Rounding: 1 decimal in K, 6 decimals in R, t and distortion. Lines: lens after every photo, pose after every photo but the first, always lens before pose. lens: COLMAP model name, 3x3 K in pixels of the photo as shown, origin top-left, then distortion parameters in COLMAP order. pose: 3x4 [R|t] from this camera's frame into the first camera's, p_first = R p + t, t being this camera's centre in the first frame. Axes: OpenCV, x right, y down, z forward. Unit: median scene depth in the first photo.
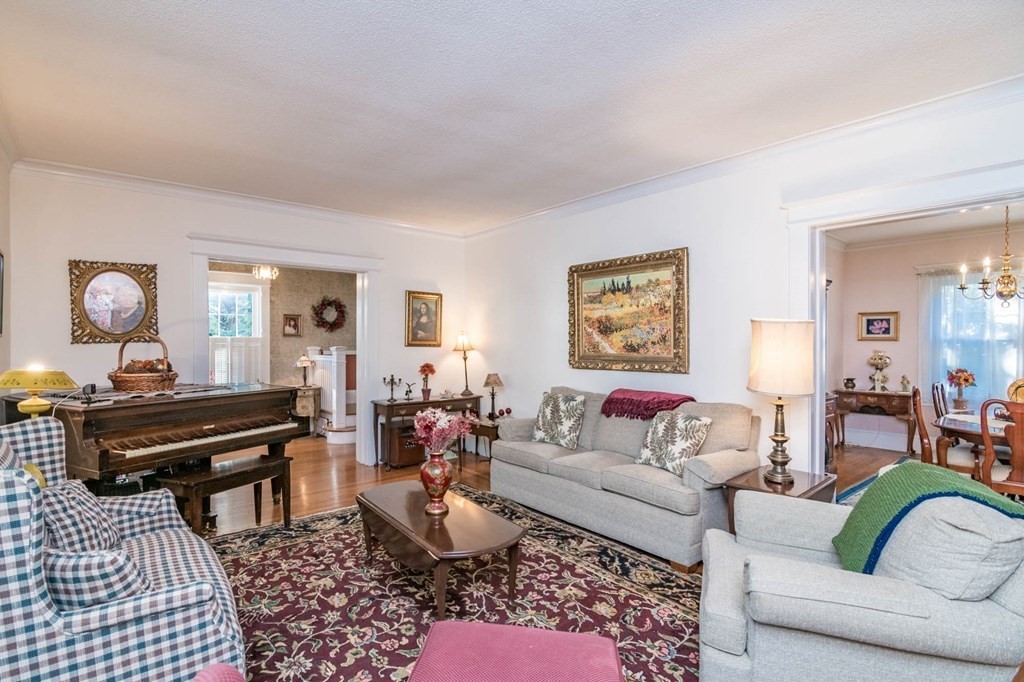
lens RADIAL K [[502.8, 0, 502.7], [0, 502.8, 343.9], [0, 0, 1]] dist [0.000420, -0.009237]
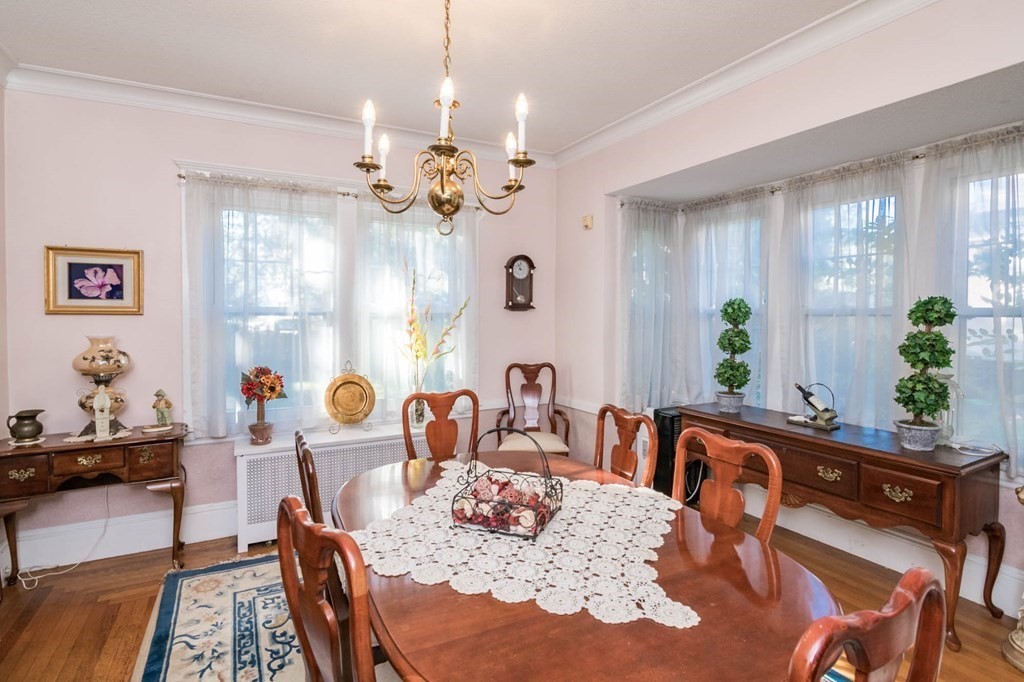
lens RADIAL K [[519.6, 0, 510.2], [0, 519.6, 326.1], [0, 0, 1]] dist [-0.000364, -0.009553]
pose [[0.210745, -0.022030, 0.977293, 0.399381], [0.002782, 0.999756, 0.021936, -0.005123], [-0.977537, -0.001904, 0.210755, 0.574655]]
